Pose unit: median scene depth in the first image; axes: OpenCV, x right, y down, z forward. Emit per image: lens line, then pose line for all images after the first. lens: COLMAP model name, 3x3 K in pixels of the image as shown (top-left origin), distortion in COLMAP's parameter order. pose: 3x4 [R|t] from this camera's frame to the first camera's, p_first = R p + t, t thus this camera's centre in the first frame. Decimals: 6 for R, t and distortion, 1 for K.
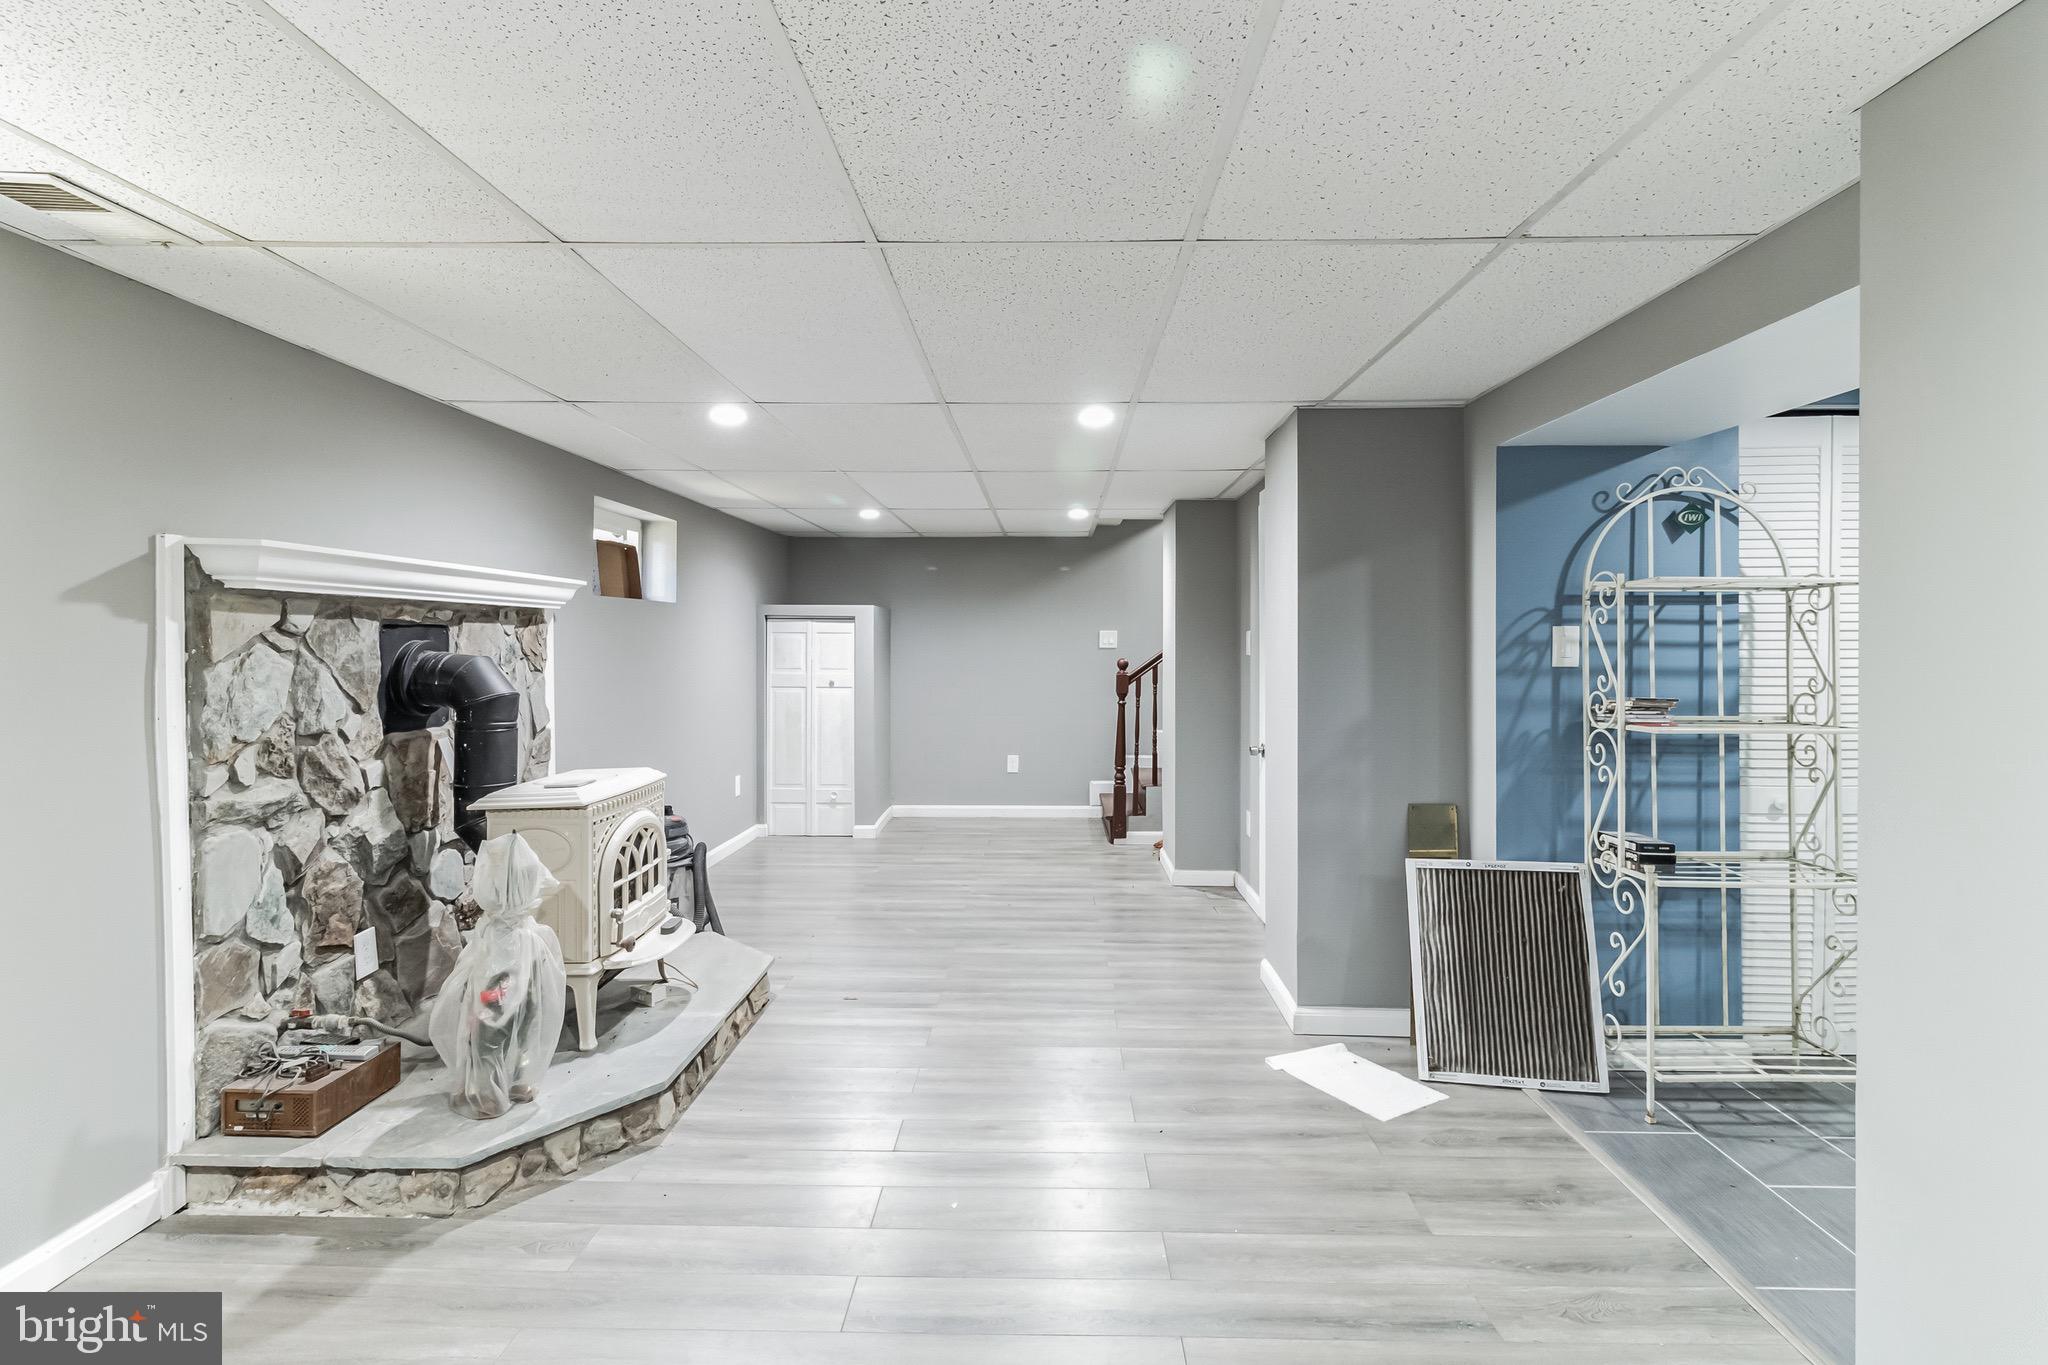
lens RADIAL K [[957.6, 0, 1033.0], [0, 957.6, 627.7], [0, 0, 1]] dist [0.002399, 0.000795]
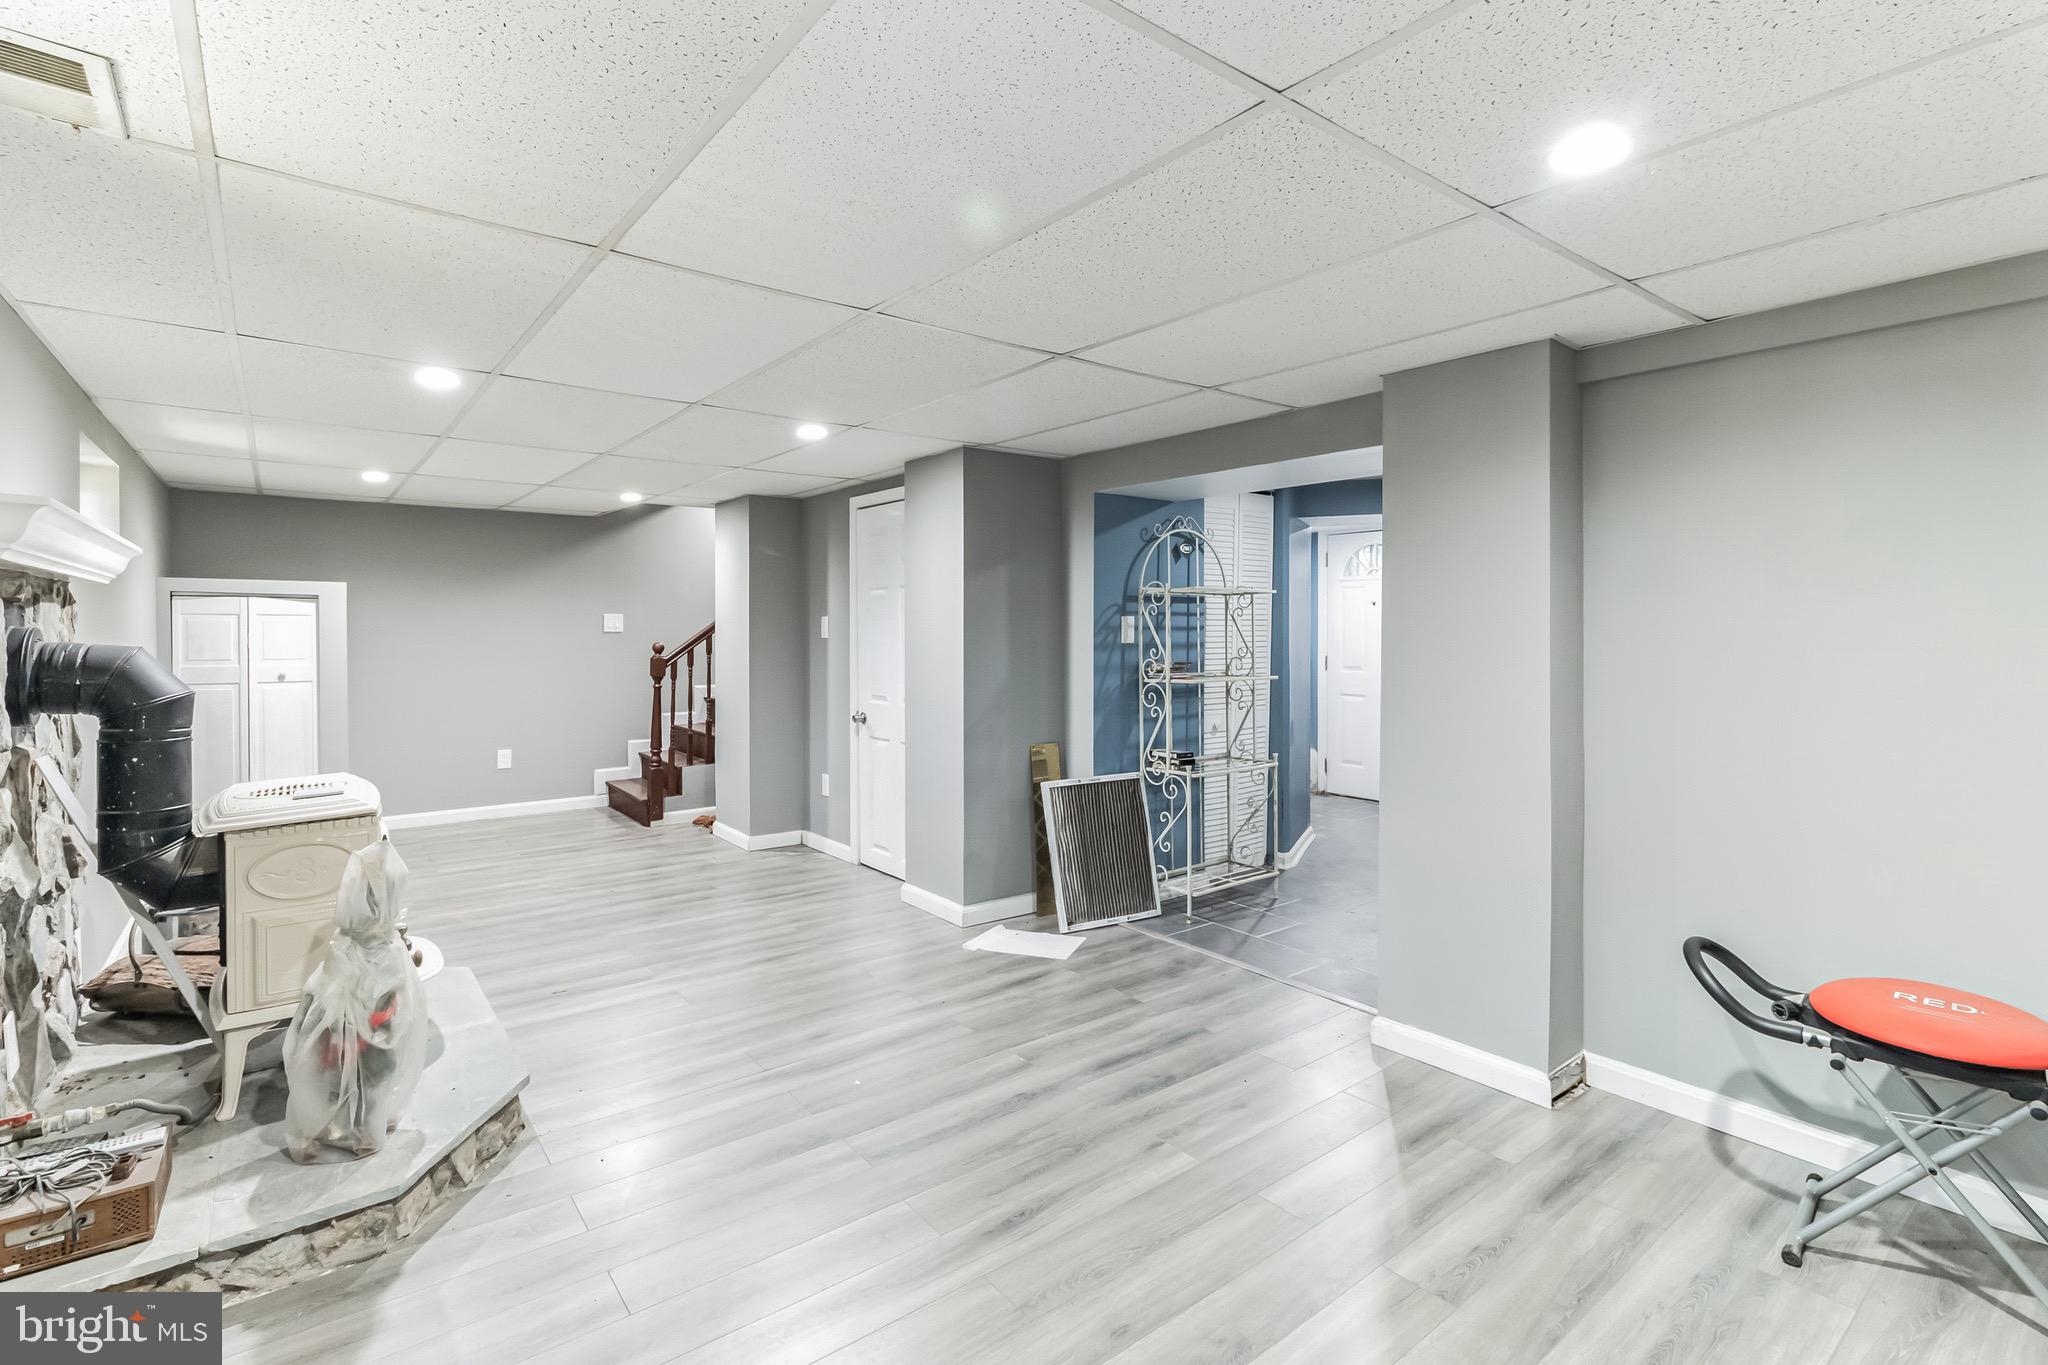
lens RADIAL K [[957.6, 0, 1033.0], [0, 957.6, 627.7], [0, 0, 1]] dist [0.002399, 0.000795]
pose [[0.776717, -0.002058, 0.629847, -0.518398], [-0.009086, 0.999854, 0.014473, -0.004196], [-0.629785, -0.016964, 0.776584, -0.072188]]
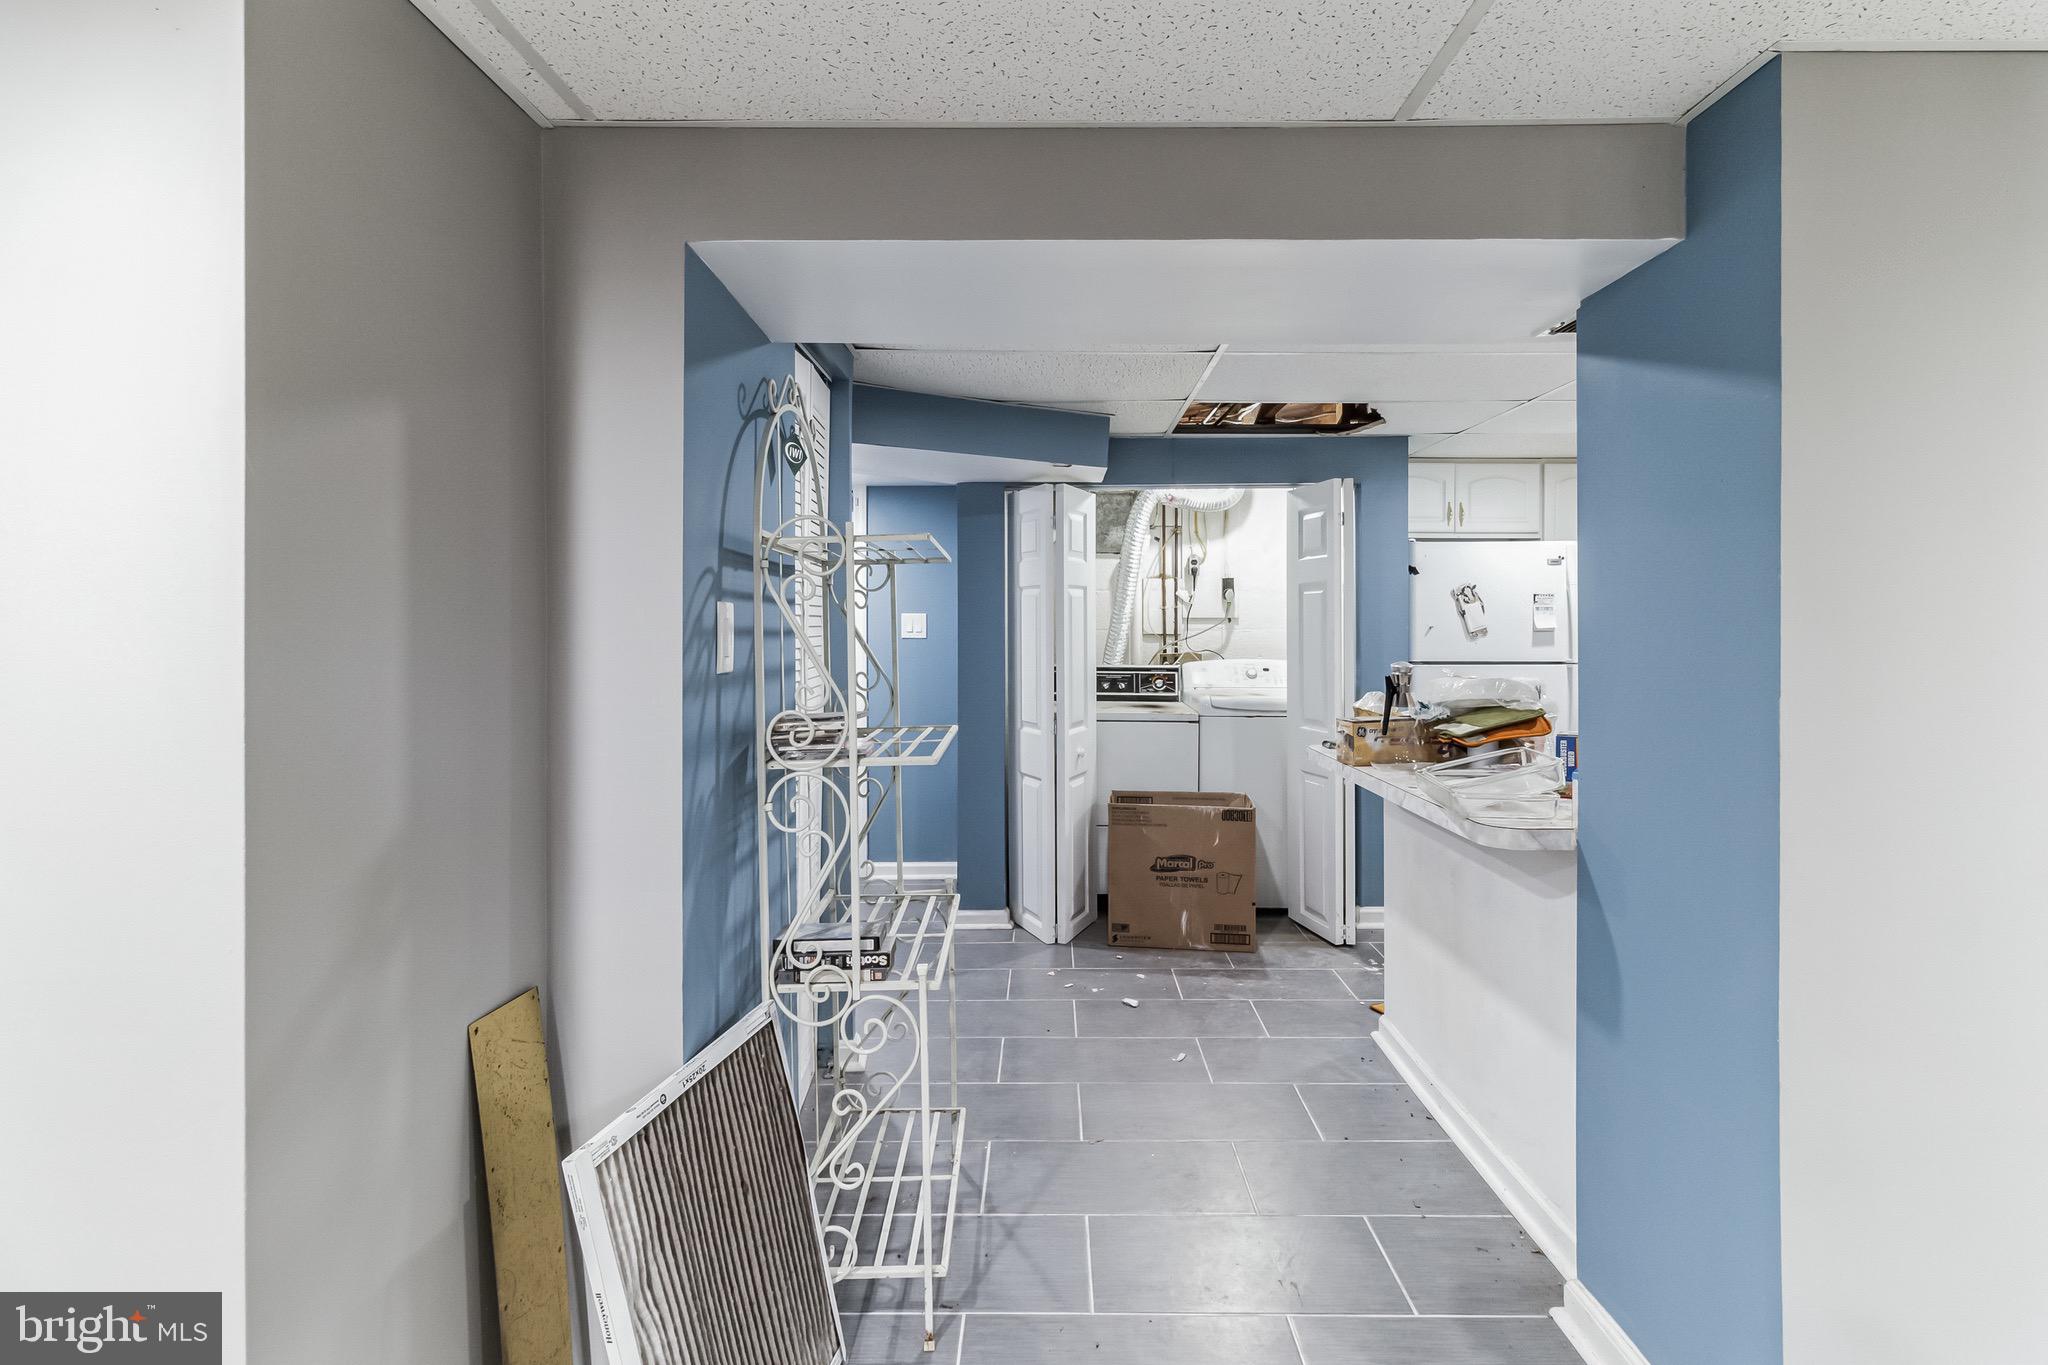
lens RADIAL K [[957.6, 0, 1033.0], [0, 957.6, 627.7], [0, 0, 1]] dist [0.002399, 0.000795]
pose [[-0.010308, -0.003925, 0.999939, -0.021143], [-0.013102, 0.999907, 0.003790, 0.009531], [-0.999861, -0.013063, -0.010358, 0.846513]]
